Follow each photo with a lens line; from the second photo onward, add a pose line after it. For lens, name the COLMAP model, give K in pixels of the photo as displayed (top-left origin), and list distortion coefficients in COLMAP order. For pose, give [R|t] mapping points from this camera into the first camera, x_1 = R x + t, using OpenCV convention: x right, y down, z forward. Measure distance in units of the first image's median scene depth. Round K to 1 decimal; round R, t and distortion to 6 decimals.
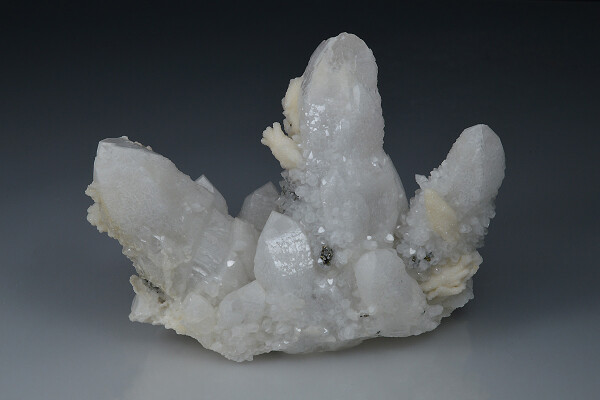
lens RADIAL K [[1676.2, 0, 300.6], [0, 1676.2, 200.1], [0, 0, 1]] dist [-0.119653, 0.000000]
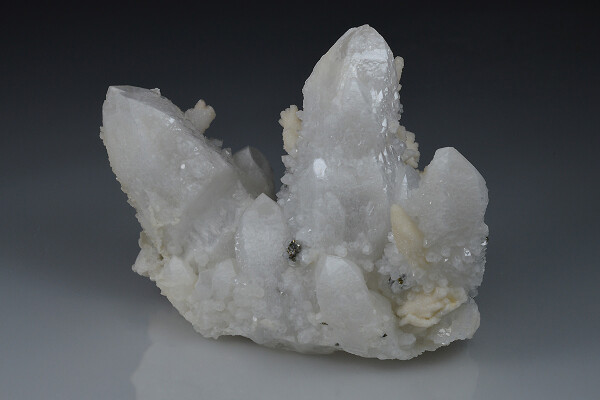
lens RADIAL K [[1676.2, 0, 301.2], [0, 1676.2, 200.3], [0, 0, 1]] dist [-0.119653, 0.000000]
pose [[0.871566, 0.221530, -0.437375, 0.424368], [-0.219395, 0.974019, 0.056147, -0.048578], [0.438450, 0.047022, 0.897525, 0.144665]]
